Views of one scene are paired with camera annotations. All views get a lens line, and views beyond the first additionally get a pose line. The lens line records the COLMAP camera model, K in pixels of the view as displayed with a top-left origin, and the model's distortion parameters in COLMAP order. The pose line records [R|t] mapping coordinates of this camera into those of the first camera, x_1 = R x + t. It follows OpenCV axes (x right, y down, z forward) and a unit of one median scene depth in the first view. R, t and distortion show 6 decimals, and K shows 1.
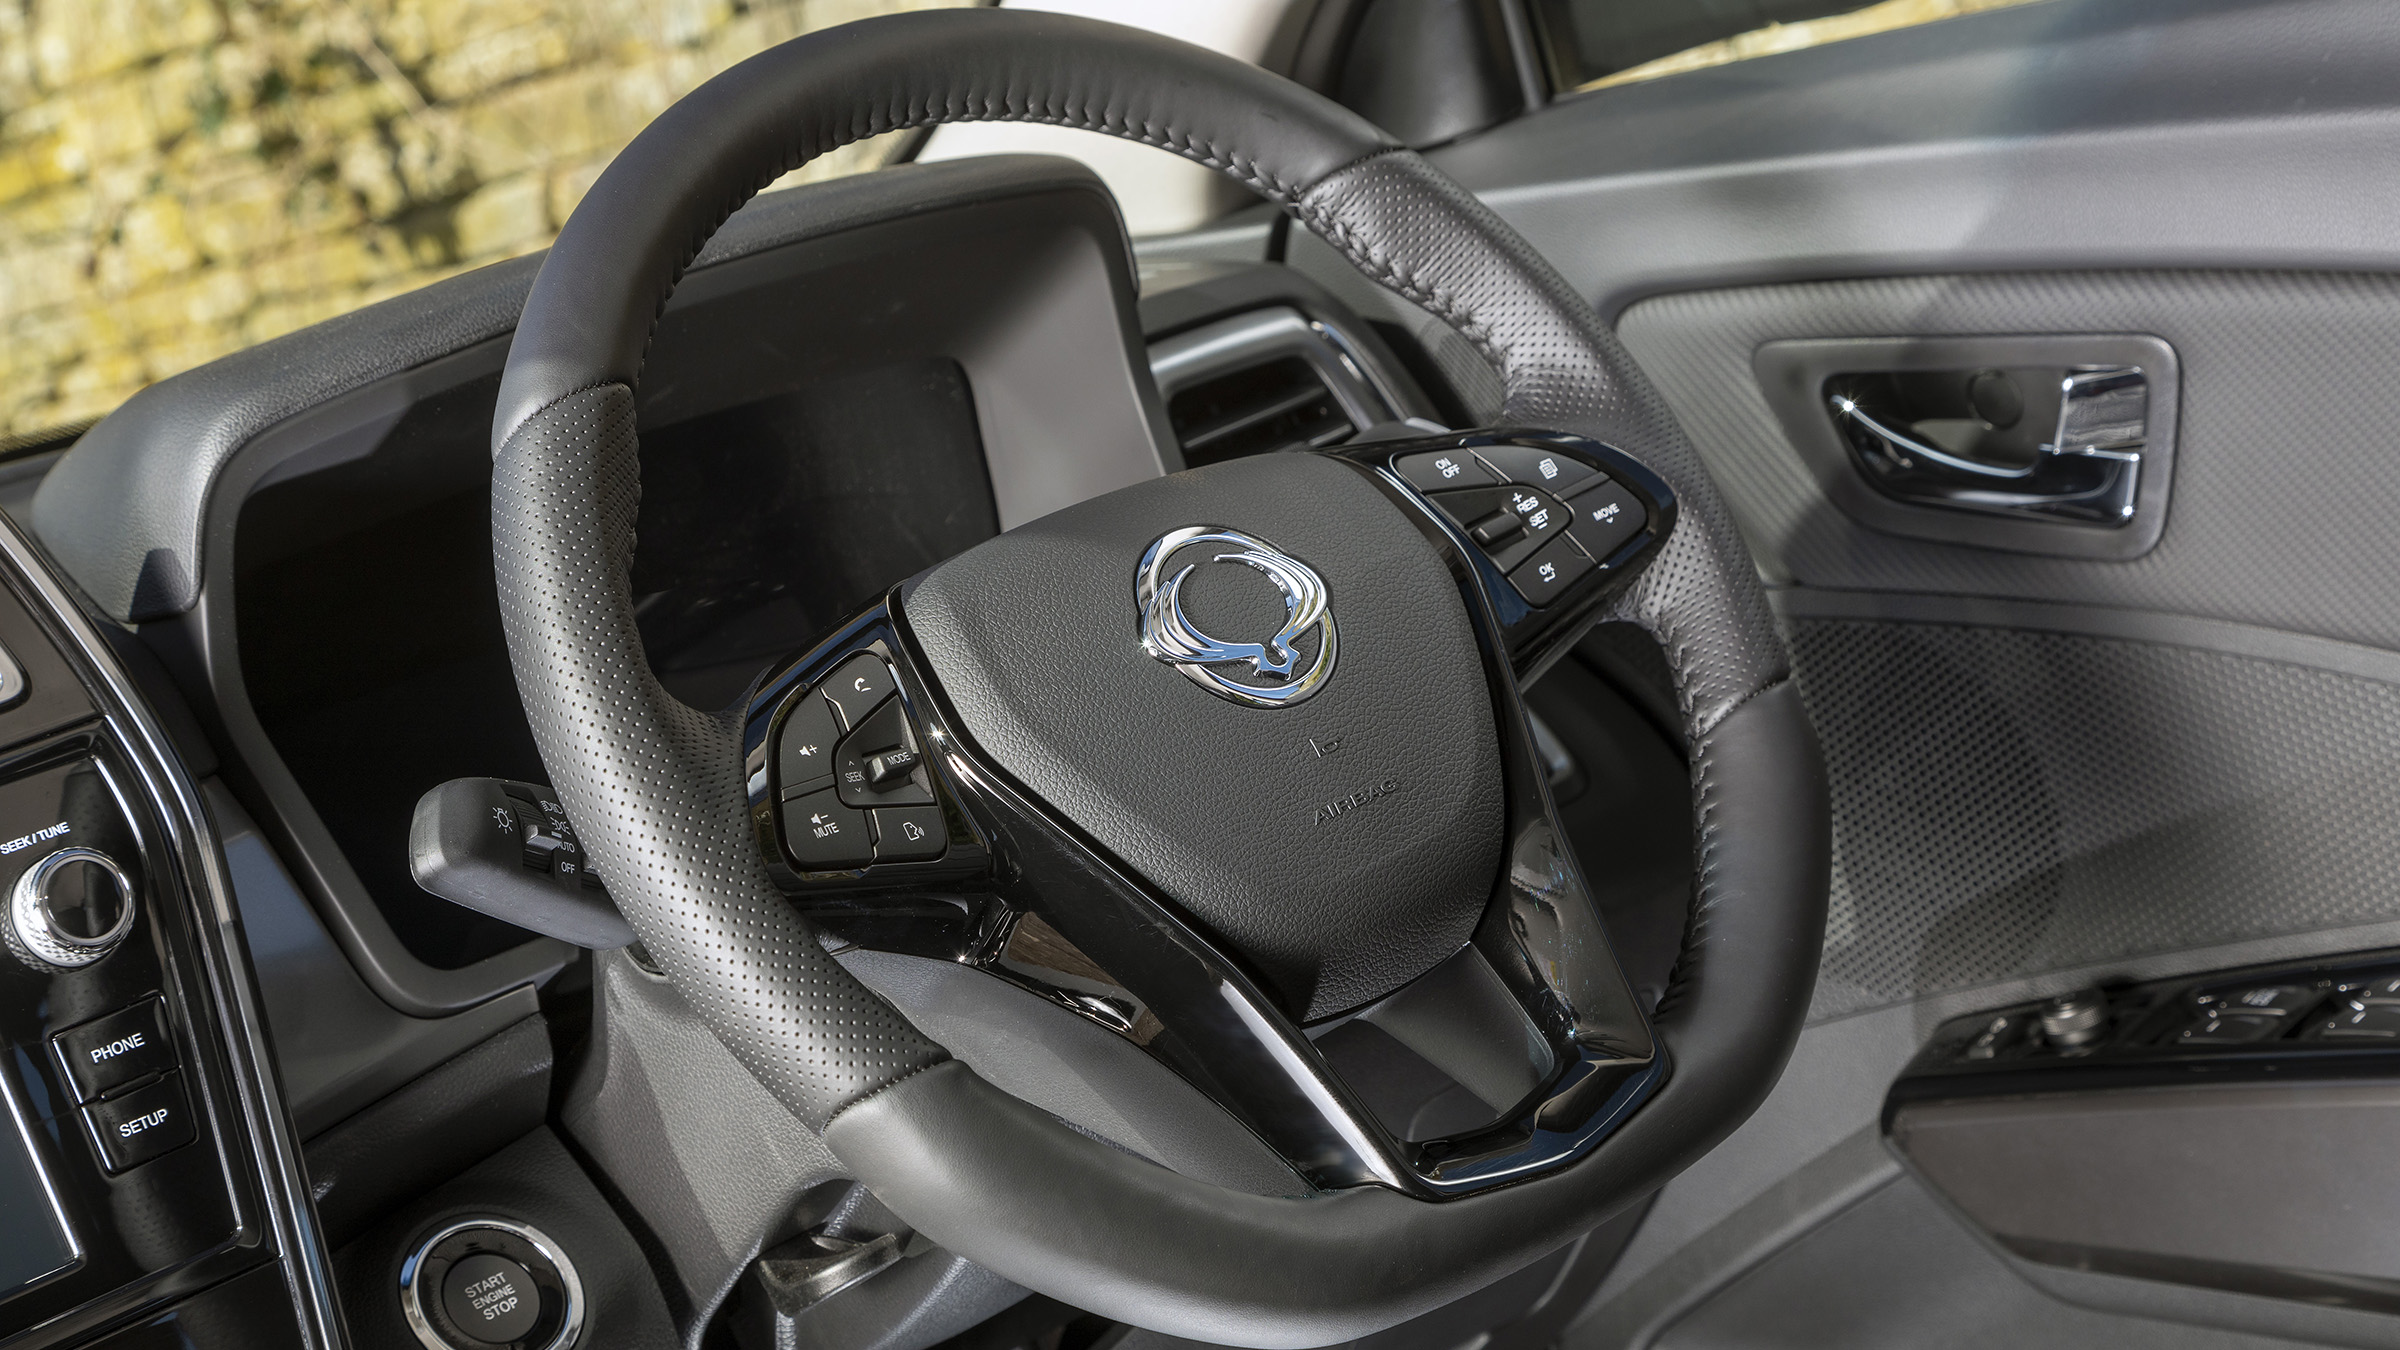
lens RADIAL K [[4188.1, 0, 1200.0], [0, 4188.1, 675.0], [0, 0, 1]] dist [-0.005147, -0.006297]
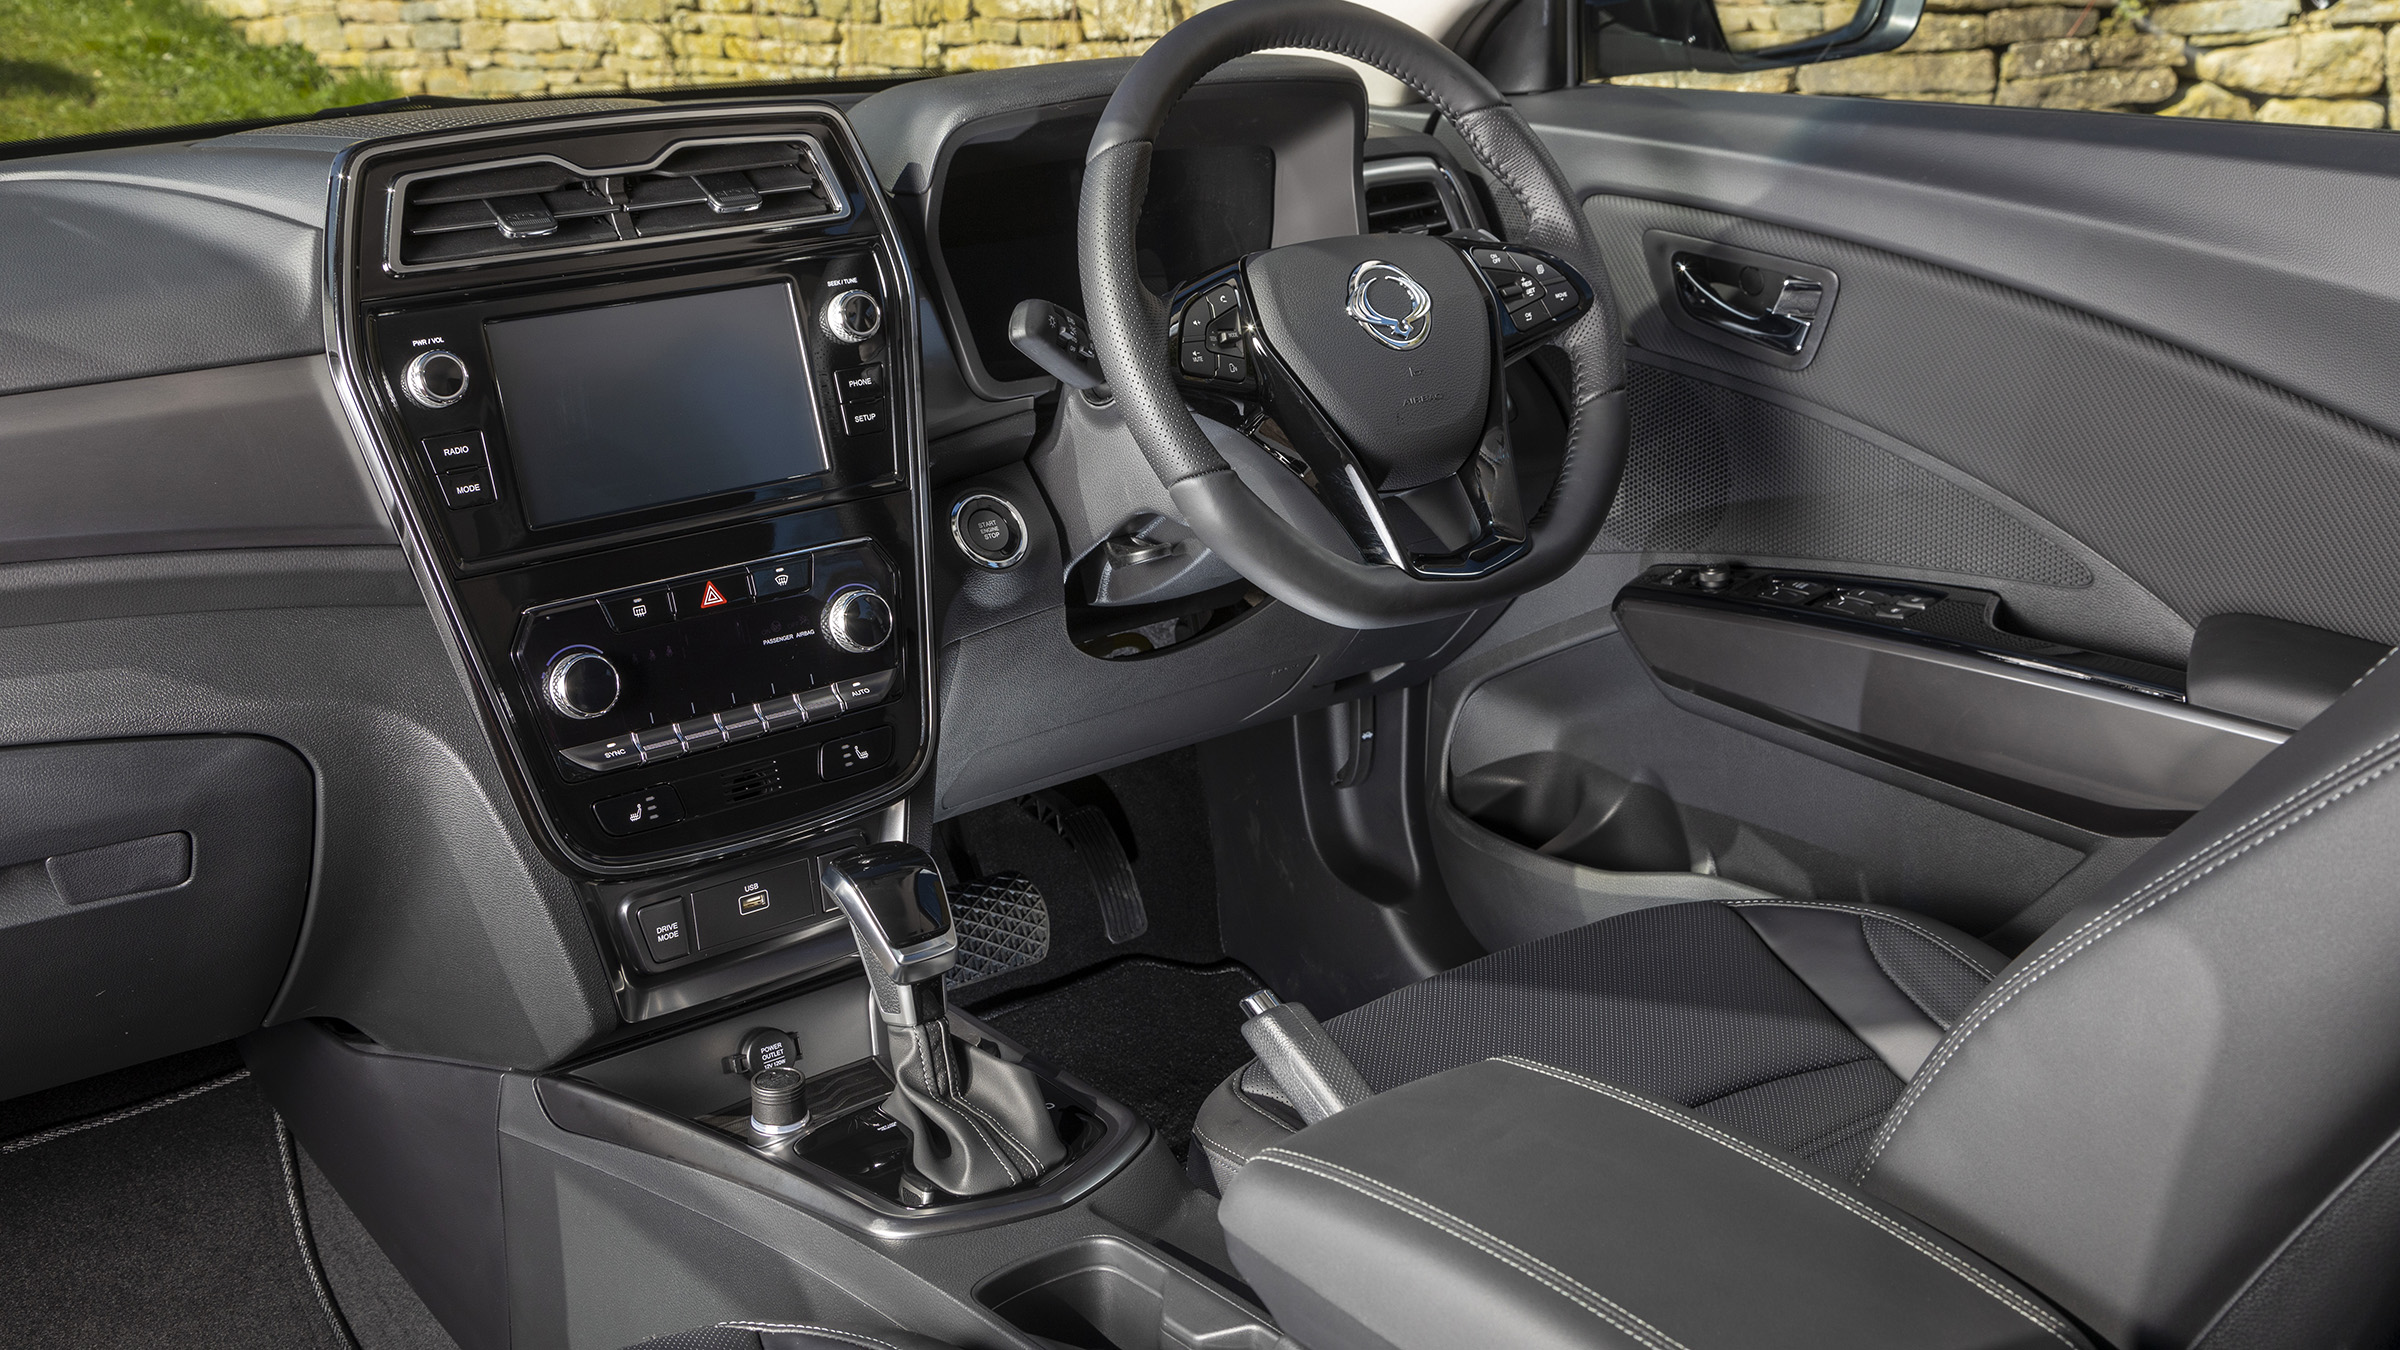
lens RADIAL K [[2495.9, 0, 1200.0], [0, 2495.9, 675.0], [0, 0, 1]] dist [-0.004745, 0.028322]
pose [[0.974368, 0.224850, 0.007058, -0.050715], [-0.223404, 0.963460, 0.147771, 0.001478], [0.026426, -0.145560, 0.988996, -0.315370]]
